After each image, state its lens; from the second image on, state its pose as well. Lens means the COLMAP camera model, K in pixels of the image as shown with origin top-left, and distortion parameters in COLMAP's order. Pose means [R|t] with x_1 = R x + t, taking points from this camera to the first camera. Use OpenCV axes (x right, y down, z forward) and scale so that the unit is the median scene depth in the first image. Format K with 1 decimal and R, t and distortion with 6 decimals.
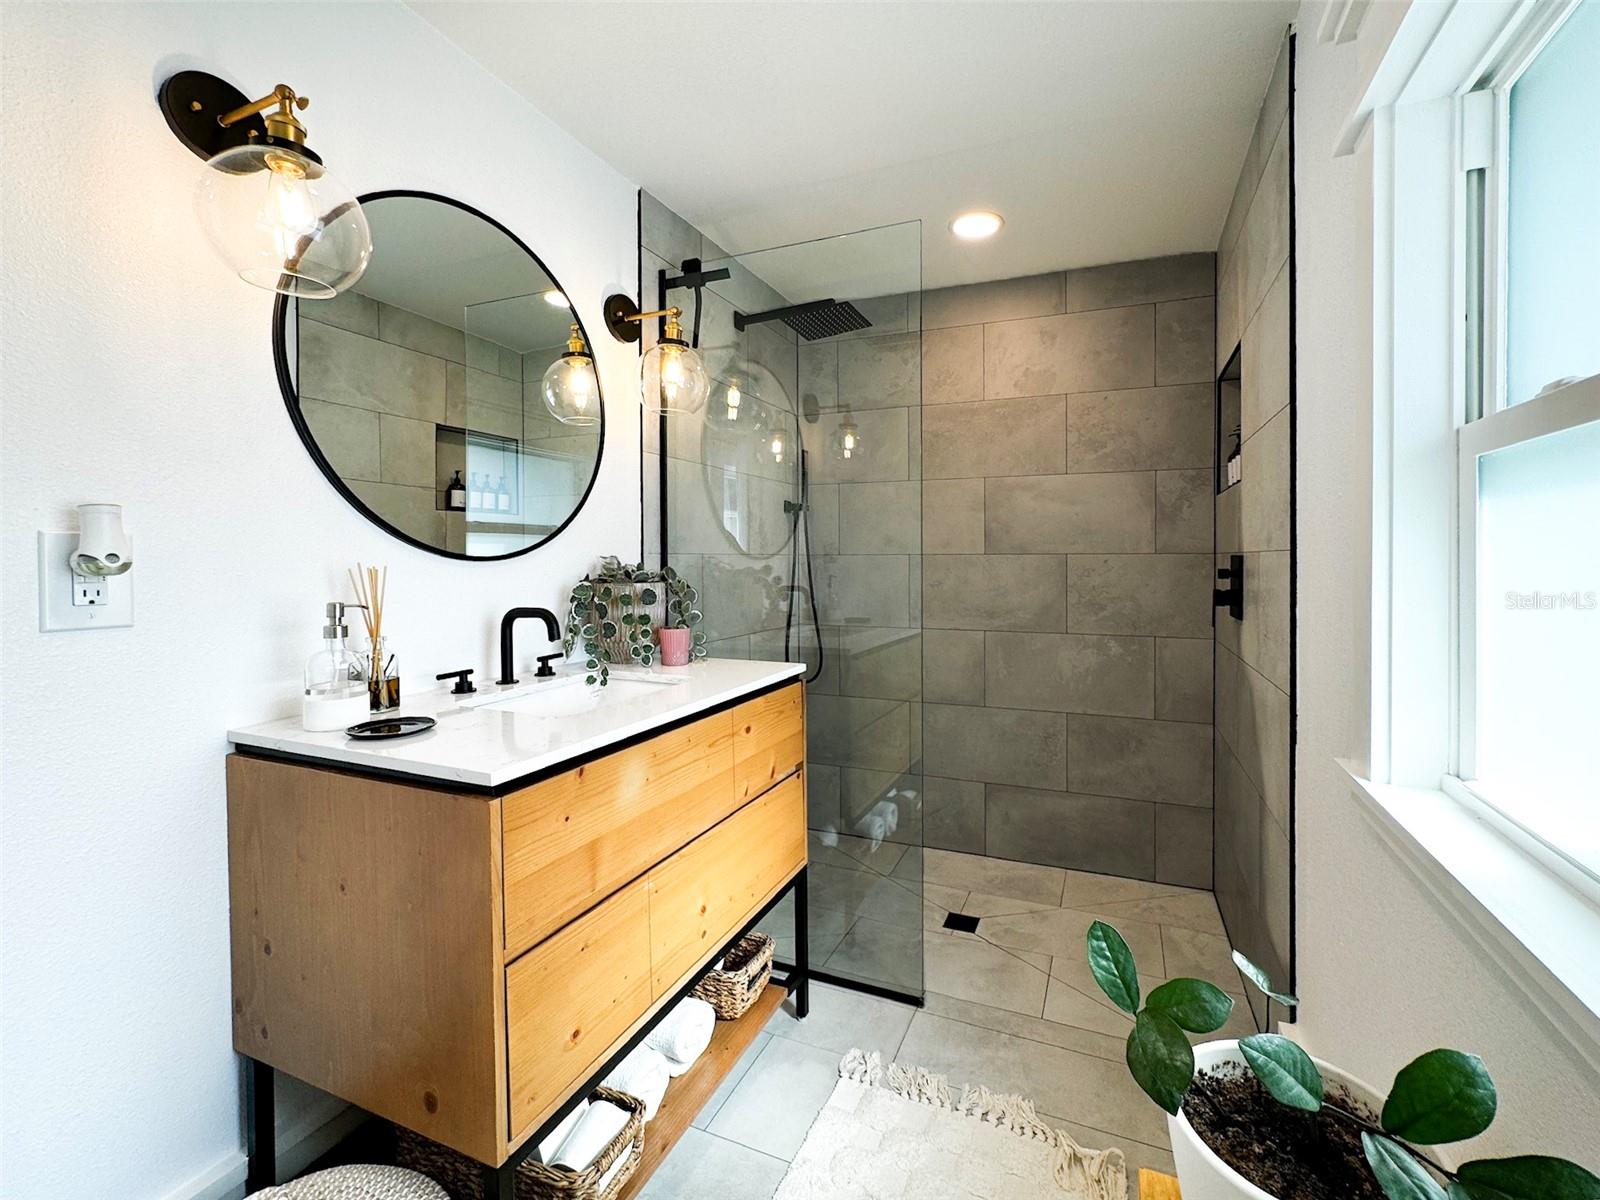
lens RADIAL K [[642.5, 0, 798.6], [0, 642.5, 595.7], [0, 0, 1]] dist [-0.003009, 0.000452]
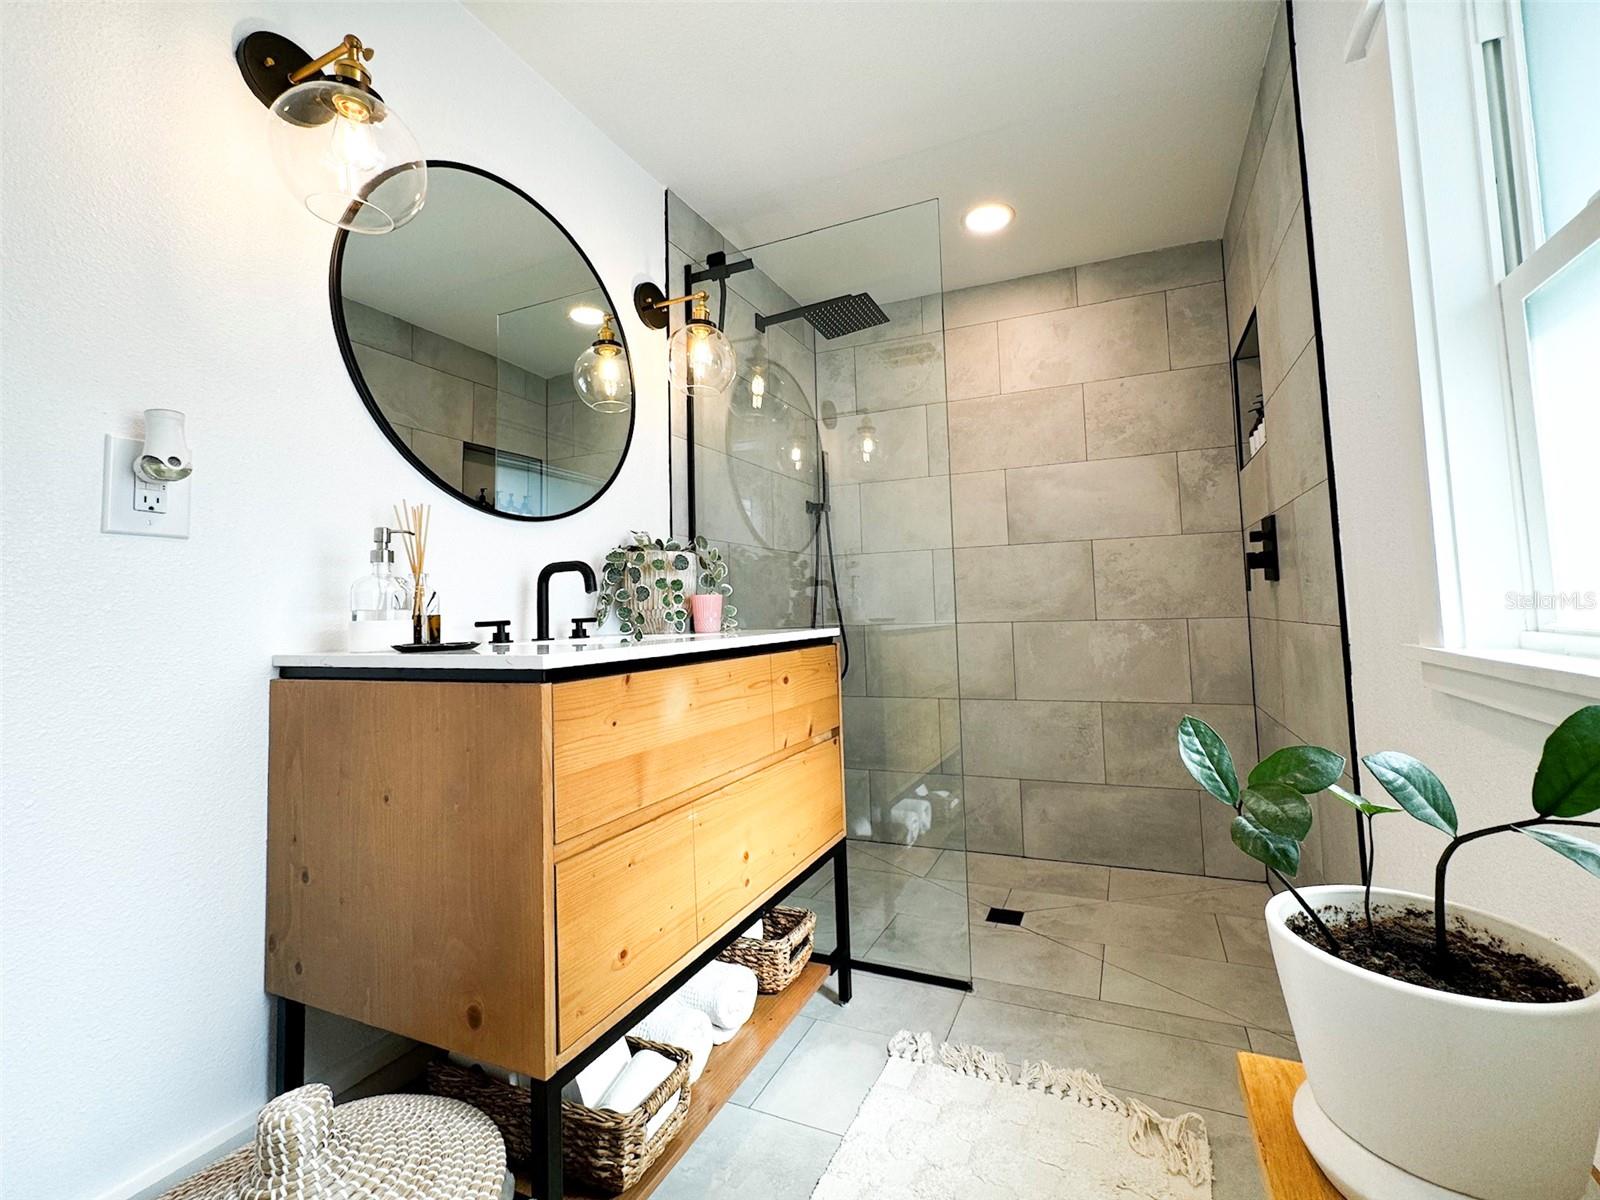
lens RADIAL K [[643.3, 0, 801.0], [0, 643.3, 597.3], [0, 0, 1]] dist [-0.002327, 0.000219]
pose [[0.999599, -0.024549, -0.014080, -0.037671], [0.023396, 0.996760, -0.076958, 0.155695], [0.015923, 0.076598, 0.996935, 0.006805]]
